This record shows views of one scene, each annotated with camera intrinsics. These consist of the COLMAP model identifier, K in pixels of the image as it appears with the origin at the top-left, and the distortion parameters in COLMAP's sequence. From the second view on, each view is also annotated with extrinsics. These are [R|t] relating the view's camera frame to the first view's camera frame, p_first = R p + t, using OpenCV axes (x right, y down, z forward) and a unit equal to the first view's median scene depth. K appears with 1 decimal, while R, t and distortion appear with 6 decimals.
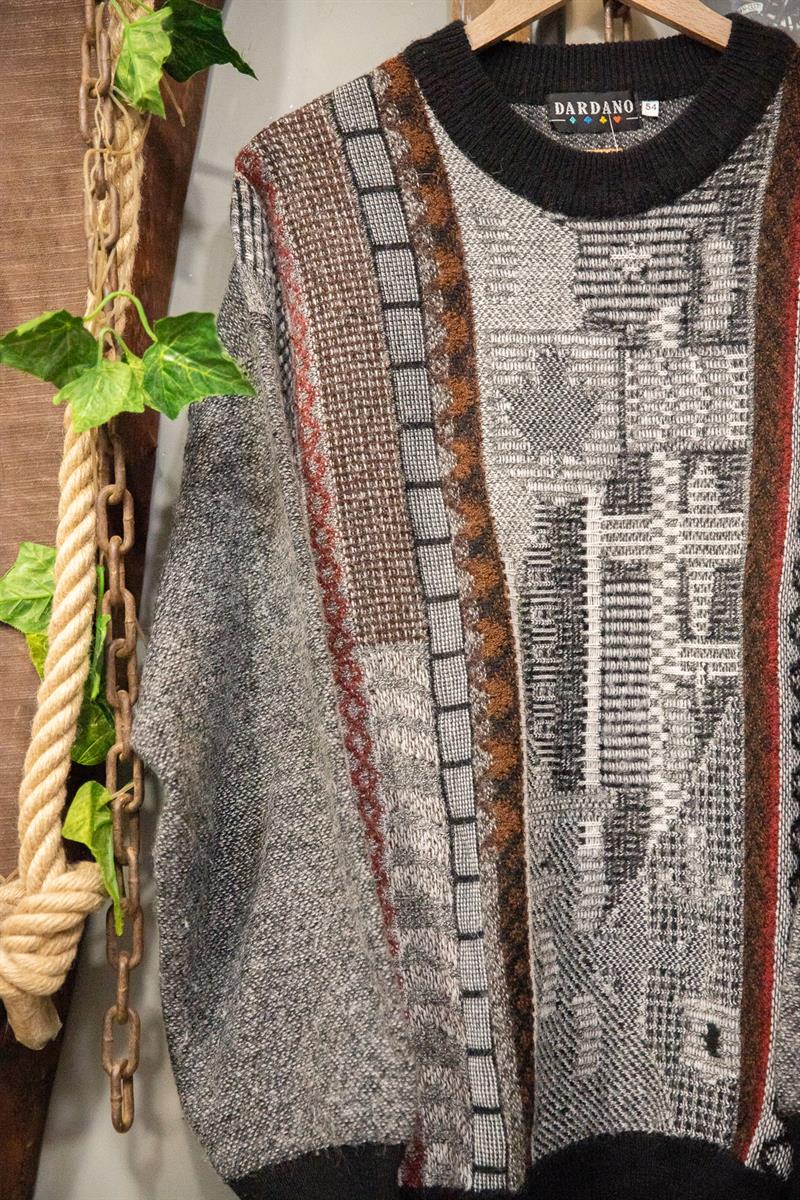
lens RADIAL K [[2065.0, 0, 400.8], [0, 2065.0, 609.3], [0, 0, 1]] dist [0.122193, 0.171883]
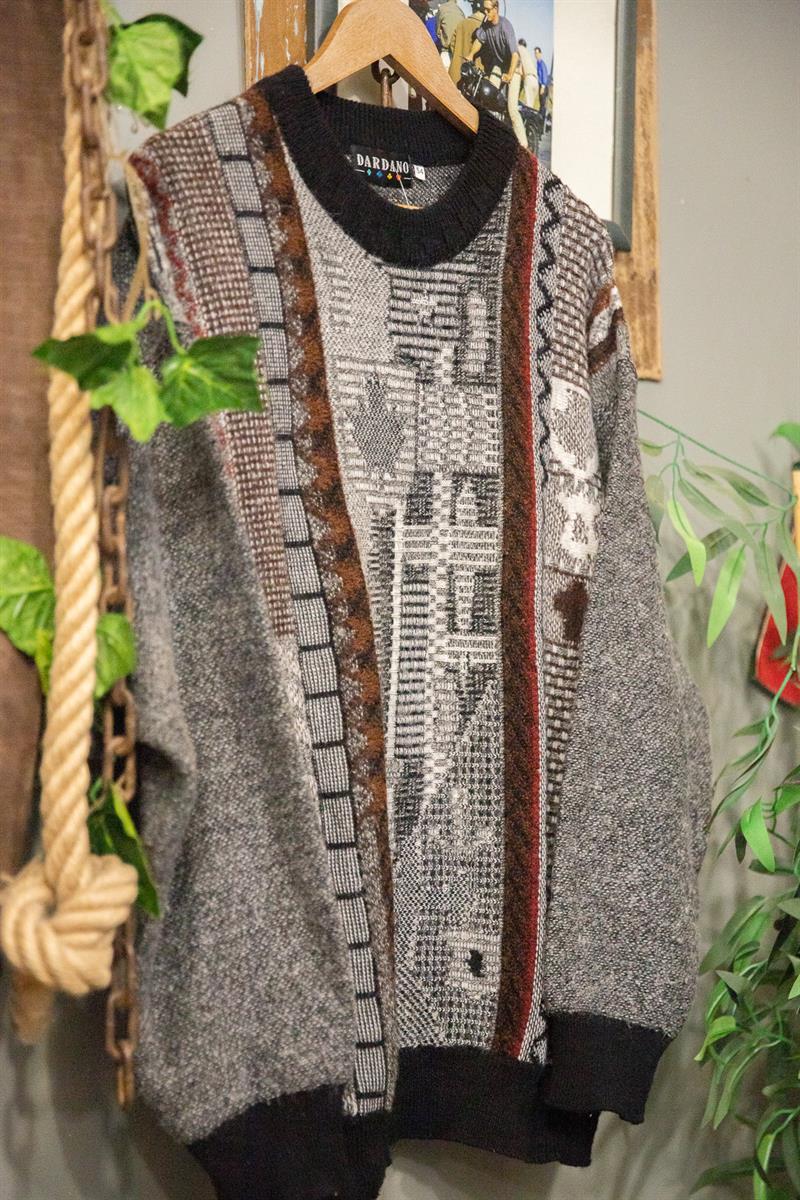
lens RADIAL K [[2150.7, 0, 394.2], [0, 2150.7, 607.0], [0, 0, 1]] dist [0.149377, -0.027415]
pose [[0.733911, 0.005626, 0.679222, -0.726368], [-0.039438, 0.998632, 0.034342, -0.040934], [-0.678100, -0.051991, 0.733129, 0.118857]]
